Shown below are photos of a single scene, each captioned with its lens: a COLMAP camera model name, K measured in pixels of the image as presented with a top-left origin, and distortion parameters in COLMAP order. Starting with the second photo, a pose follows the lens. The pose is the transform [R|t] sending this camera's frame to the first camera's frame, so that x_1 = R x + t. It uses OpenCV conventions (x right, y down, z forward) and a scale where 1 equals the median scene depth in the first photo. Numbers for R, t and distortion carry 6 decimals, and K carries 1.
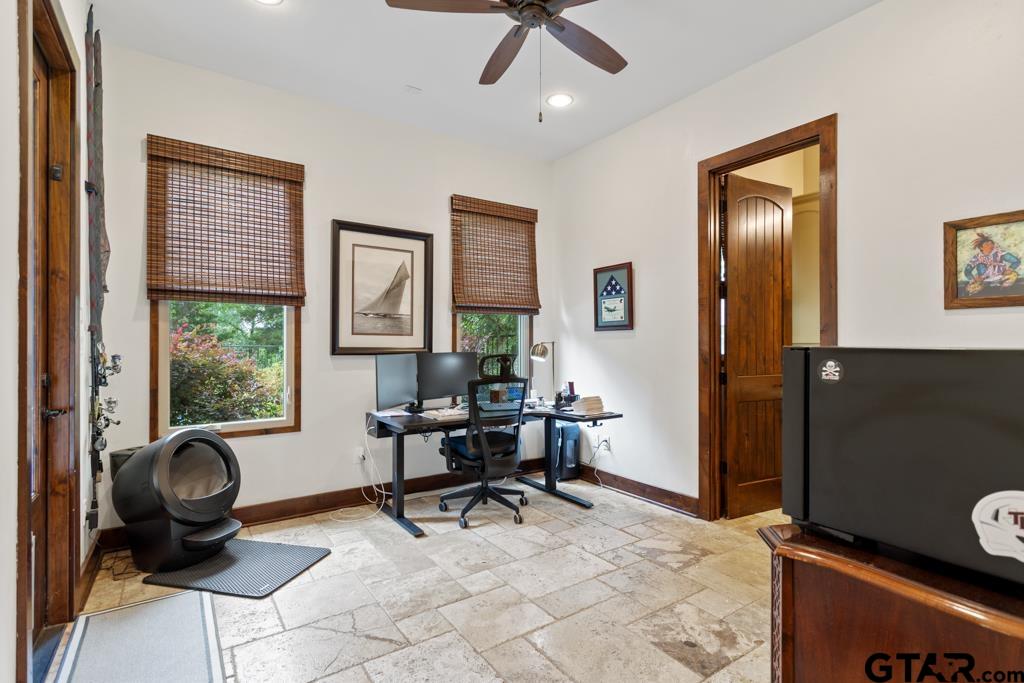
lens RADIAL K [[499.2, 0, 511.8], [0, 499.2, 347.6], [0, 0, 1]] dist [0.006369, -0.000365]
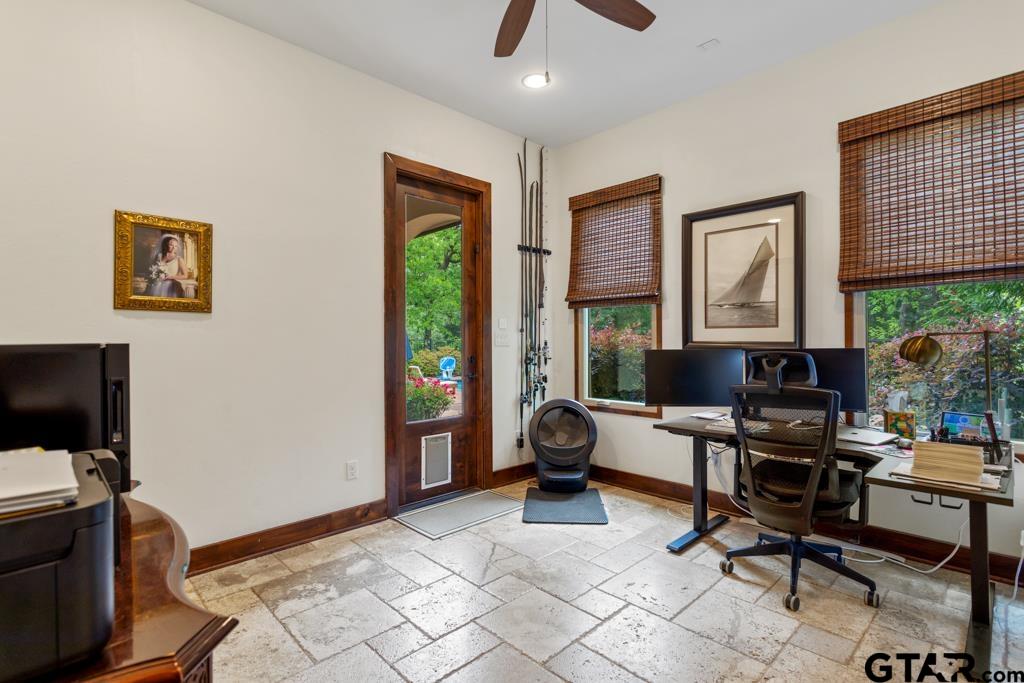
lens RADIAL K [[483.6, 0, 510.2], [0, 483.6, 337.6], [0, 0, 1]] dist [0.002187, 0.000279]
pose [[0.158679, -0.002124, -0.987328, 0.564911], [0.004794, 0.999988, -0.001380, -0.009100], [0.987319, -0.004514, 0.158687, 0.510120]]
